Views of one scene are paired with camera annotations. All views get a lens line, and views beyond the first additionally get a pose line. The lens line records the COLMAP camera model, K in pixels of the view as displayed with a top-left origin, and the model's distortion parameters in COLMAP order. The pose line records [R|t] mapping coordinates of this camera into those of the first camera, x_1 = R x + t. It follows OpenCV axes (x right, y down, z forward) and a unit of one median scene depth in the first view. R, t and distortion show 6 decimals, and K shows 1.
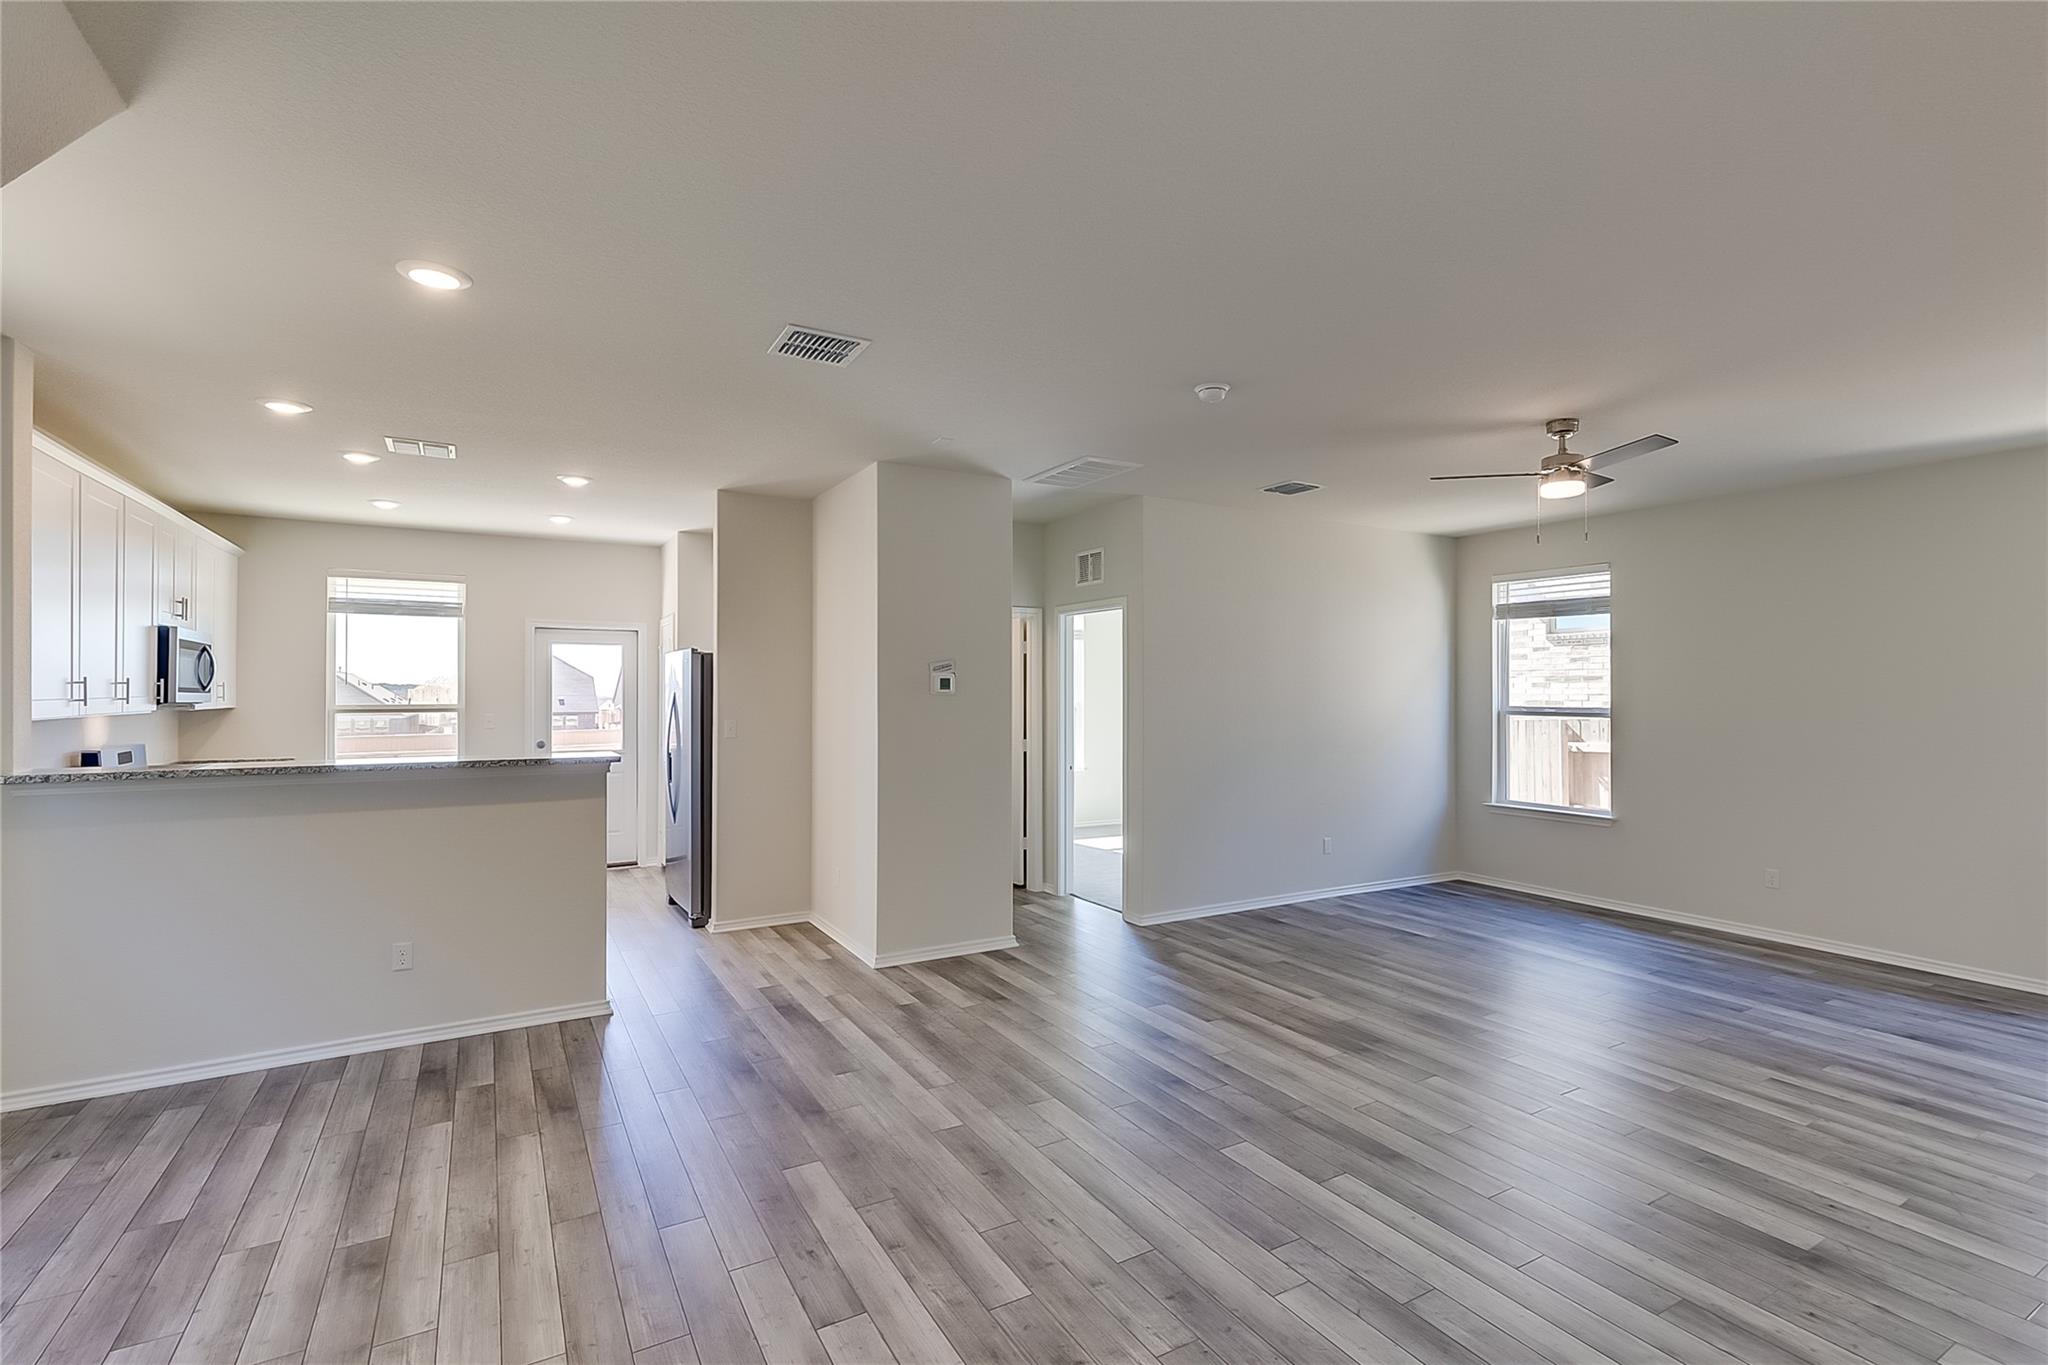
lens RADIAL K [[929.0, 0, 1023.9], [0, 929.0, 686.0], [0, 0, 1]] dist [0.009194, -0.000061]
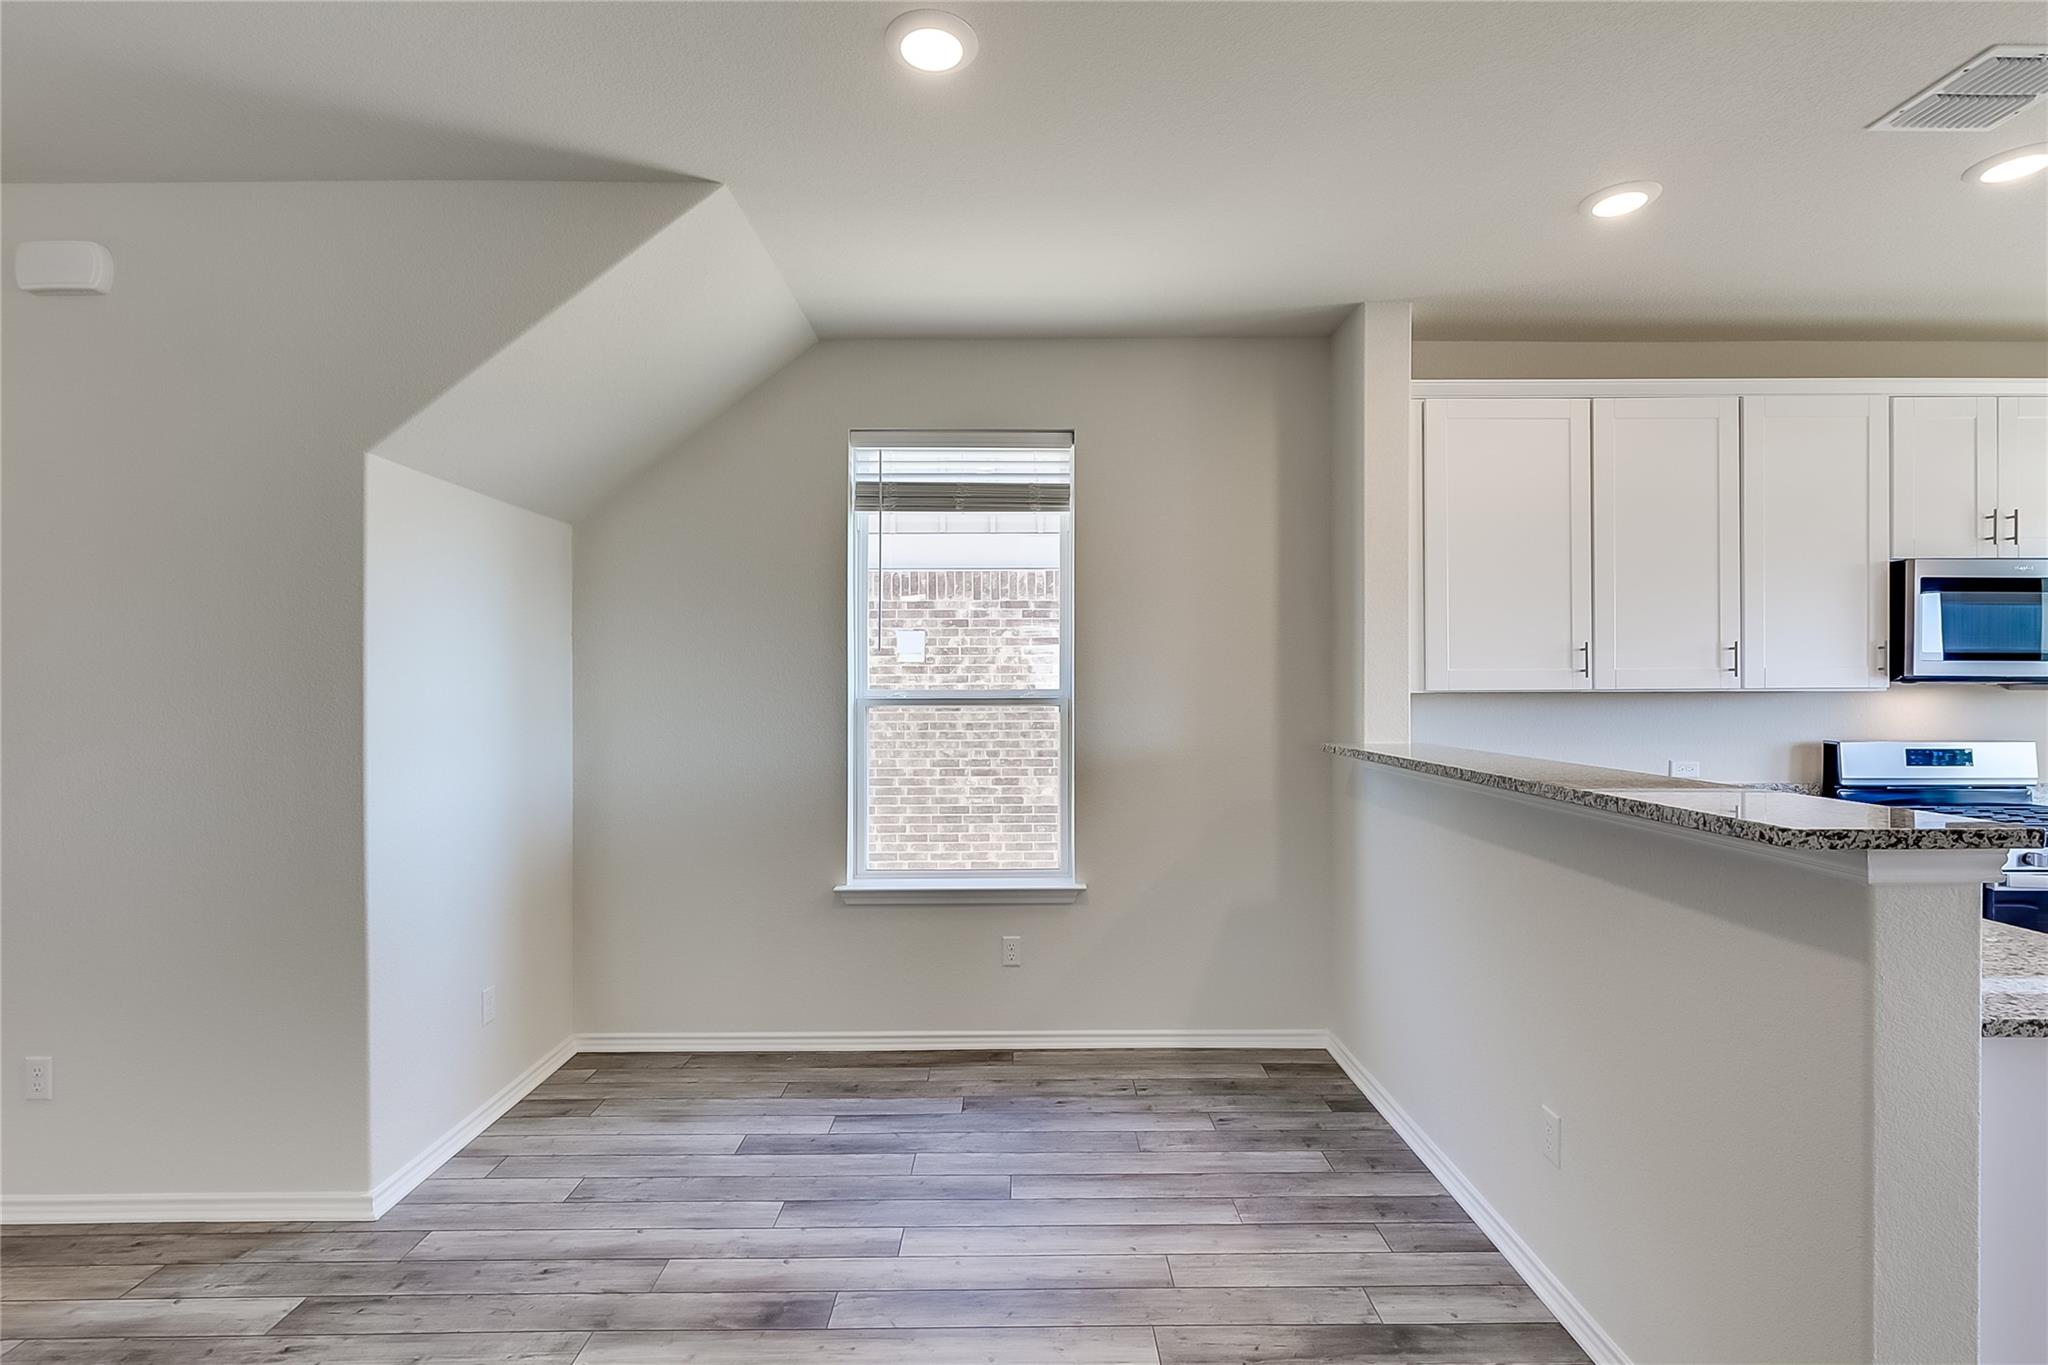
lens RADIAL K [[930.3, 0, 1028.1], [0, 930.3, 686.6], [0, 0, 1]] dist [0.005968, -0.000593]
pose [[-0.491184, 0.001065, -0.871055, -0.035992], [0.007163, 0.999970, -0.002816, 0.022897], [0.871026, -0.007623, -0.491177, 0.788098]]
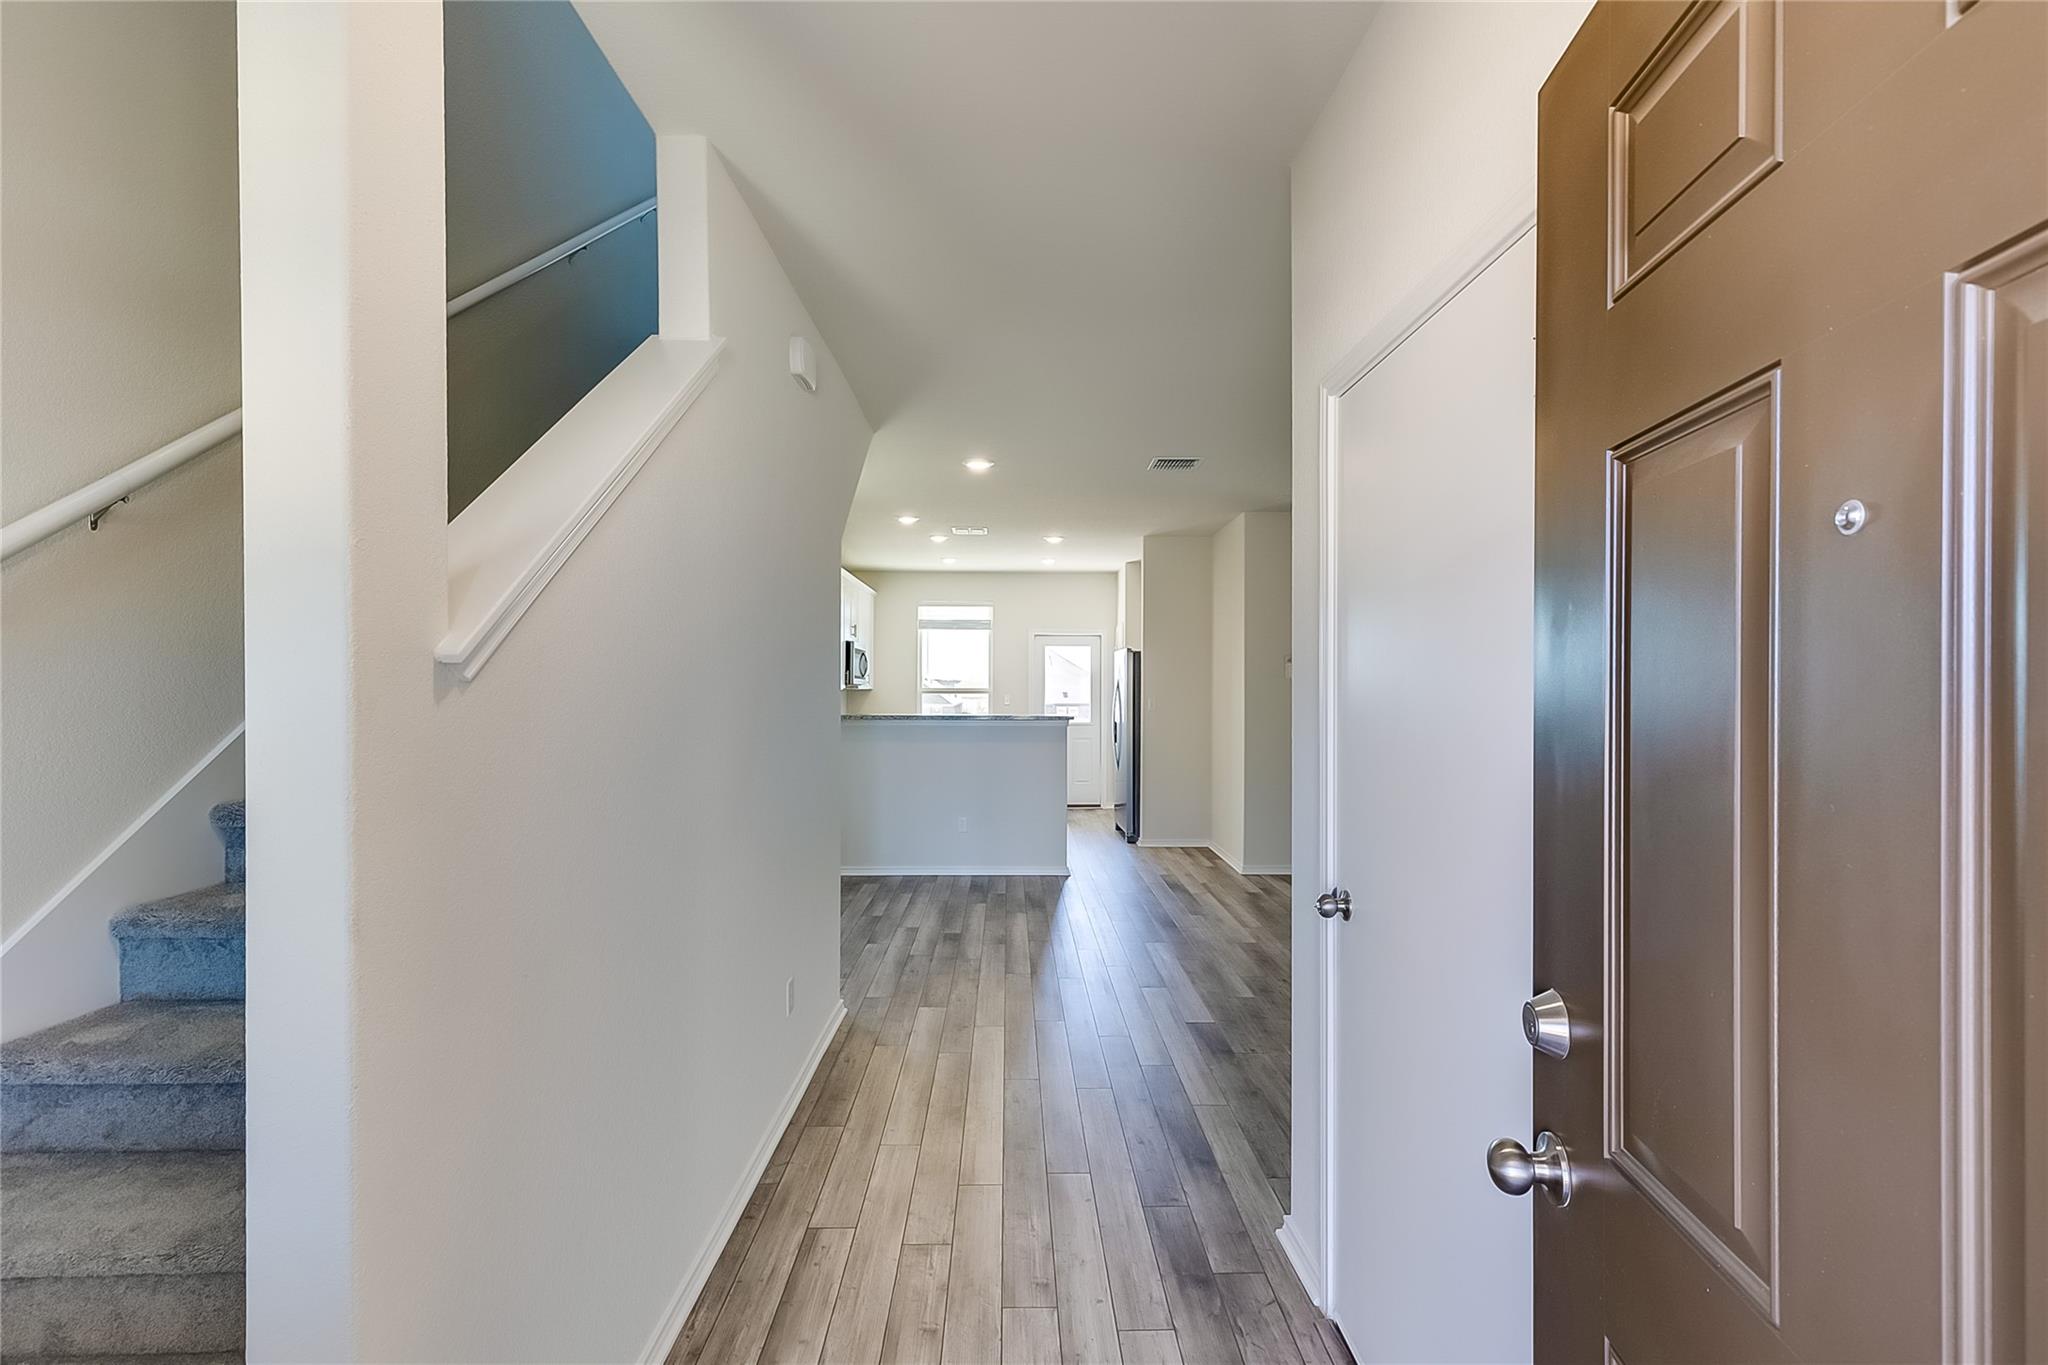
lens RADIAL K [[912.6, 0, 1026.4], [0, 912.6, 690.2], [0, 0, 1]] dist [0.000978, 0.000097]
pose [[0.875287, 0.004659, -0.483581, 0.220597], [-0.000318, 0.999959, 0.009058, 0.014243], [0.483604, -0.007775, 0.875253, -0.361060]]
